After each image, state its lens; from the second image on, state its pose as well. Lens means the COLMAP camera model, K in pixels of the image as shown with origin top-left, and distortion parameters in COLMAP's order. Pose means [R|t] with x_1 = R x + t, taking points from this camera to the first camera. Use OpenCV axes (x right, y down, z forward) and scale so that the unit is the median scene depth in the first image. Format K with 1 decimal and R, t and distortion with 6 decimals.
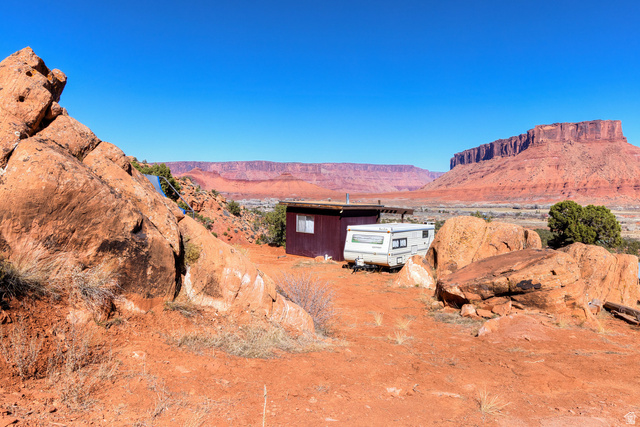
lens RADIAL K [[456.3, 0, 324.0], [0, 456.3, 197.9], [0, 0, 1]] dist [-0.000805, 0.001140]
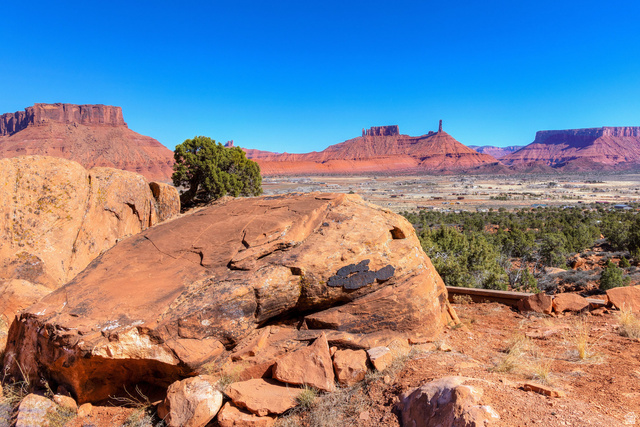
lens RADIAL K [[456.3, 0, 324.0], [0, 456.3, 197.9], [0, 0, 1]] dist [-0.000805, 0.001140]
pose [[0.544999, -0.055620, 0.836590, 0.078113], [0.025829, 0.998437, 0.049554, 0.065751], [-0.838039, -0.005399, 0.545584, 0.493771]]
